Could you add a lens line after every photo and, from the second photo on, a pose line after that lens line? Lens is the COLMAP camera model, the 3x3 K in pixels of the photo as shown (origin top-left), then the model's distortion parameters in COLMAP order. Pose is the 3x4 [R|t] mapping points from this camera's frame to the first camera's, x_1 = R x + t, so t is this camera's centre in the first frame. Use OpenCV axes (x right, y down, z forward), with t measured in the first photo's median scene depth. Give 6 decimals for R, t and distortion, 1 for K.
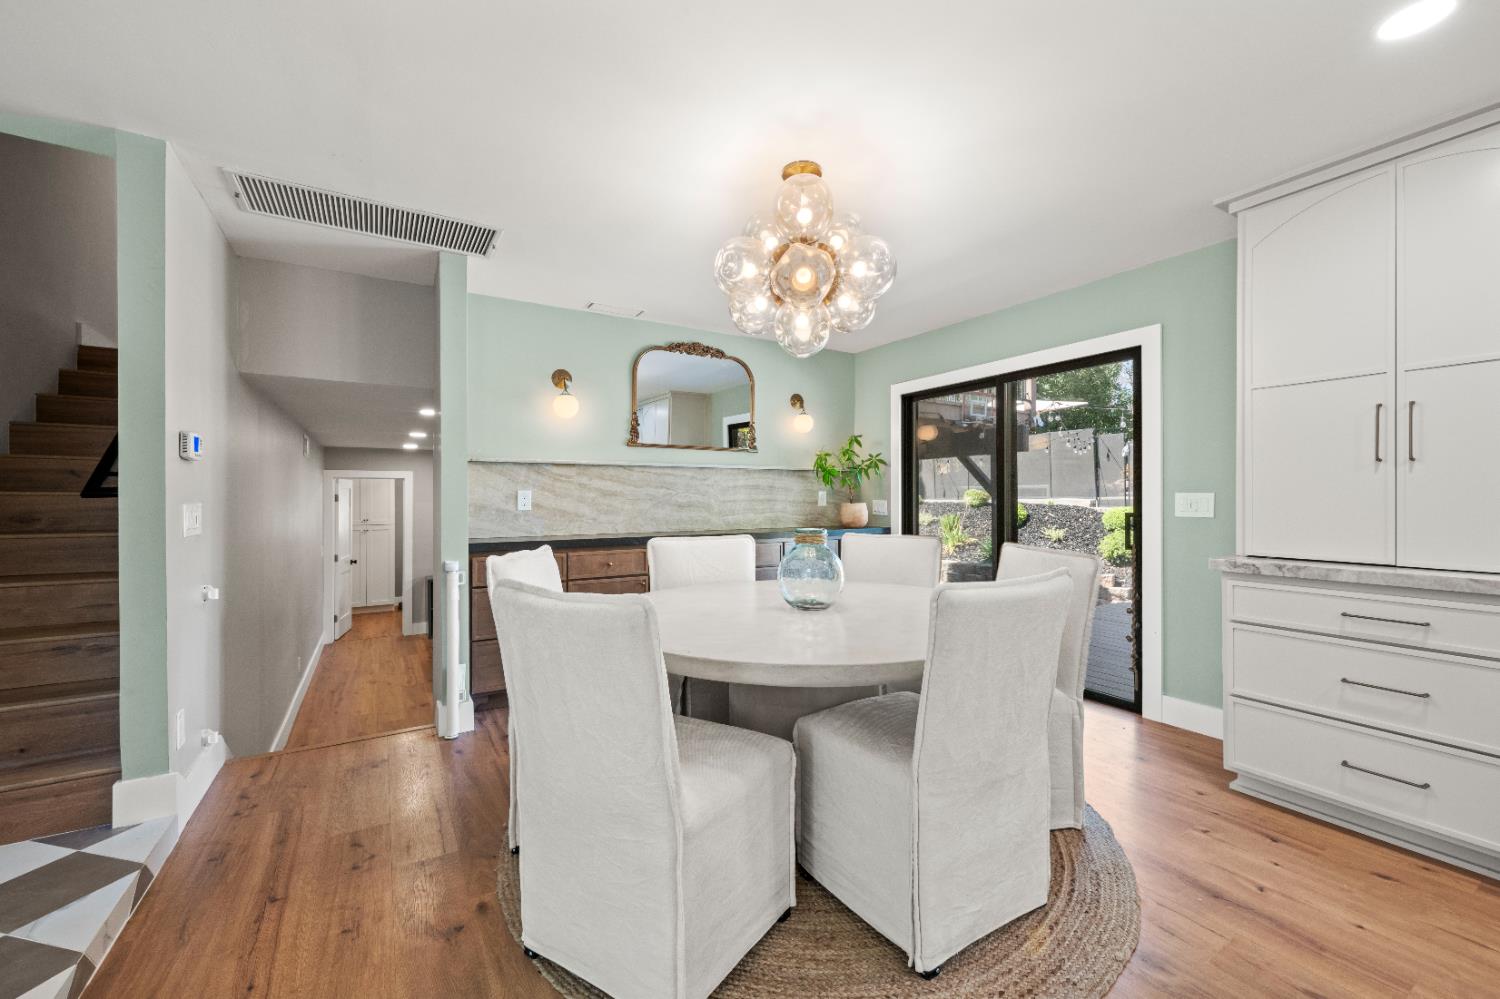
lens RADIAL K [[610.3, 0, 742.9], [0, 610.3, 500.7], [0, 0, 1]] dist [-0.003641, 0.000394]
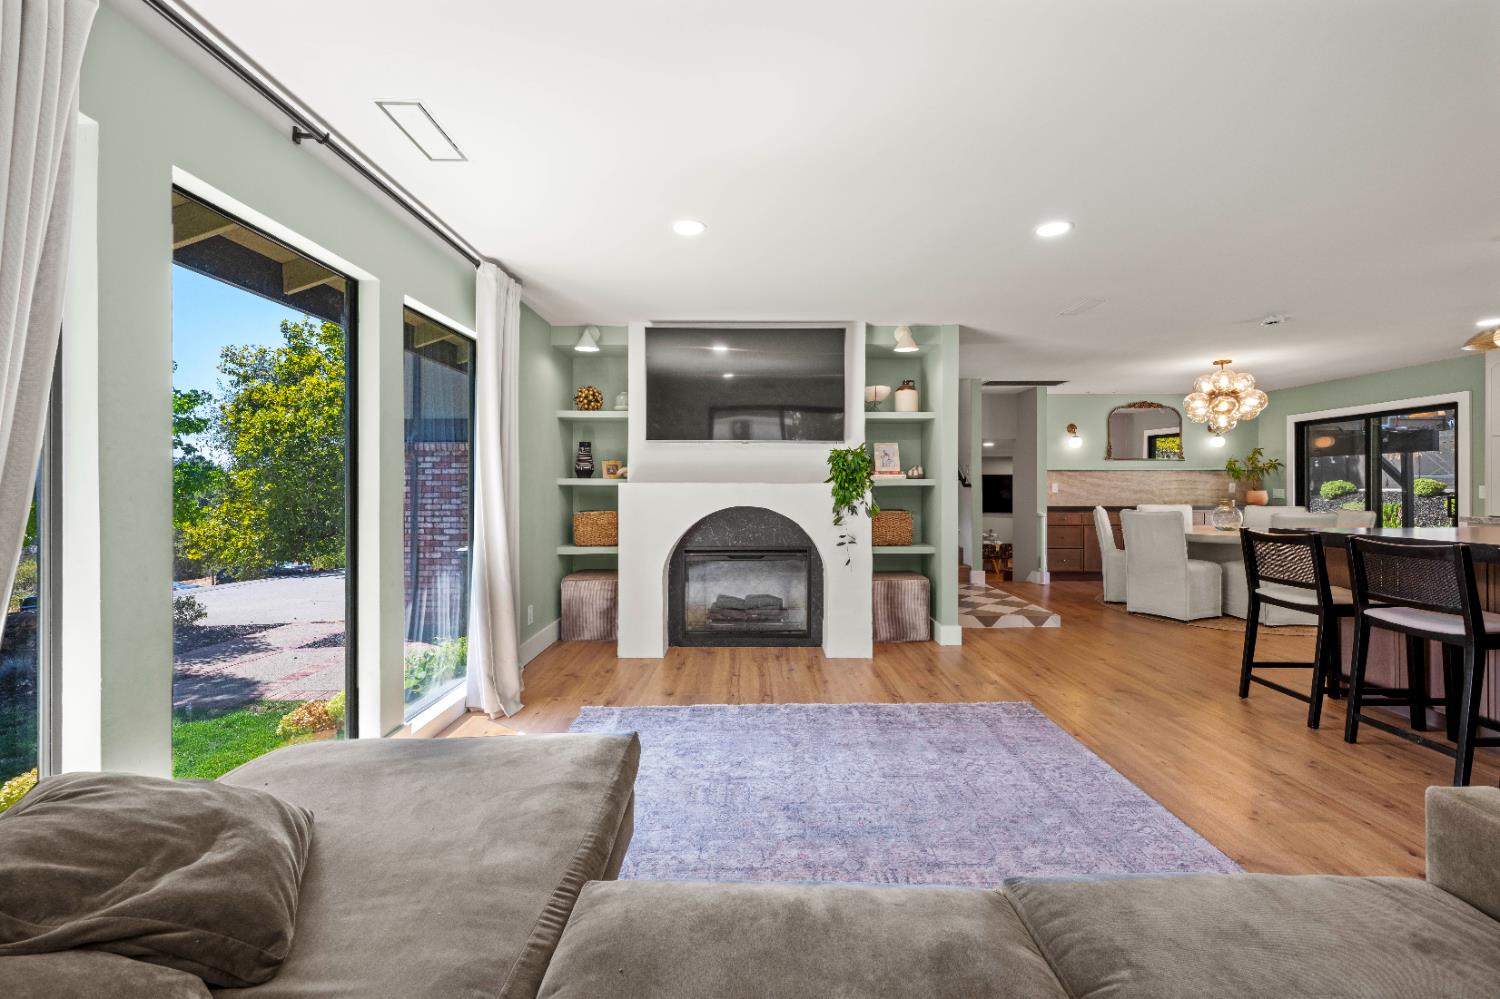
lens RADIAL K [[610.3, 0, 754.5], [0, 610.3, 487.9], [0, 0, 1]] dist [-0.003641, 0.000394]
pose [[0.860422, 0.003742, -0.509568, -0.165574], [-0.004482, 0.999990, -0.000224, 0.003841], [0.509562, 0.002477, 0.860430, -1.254371]]
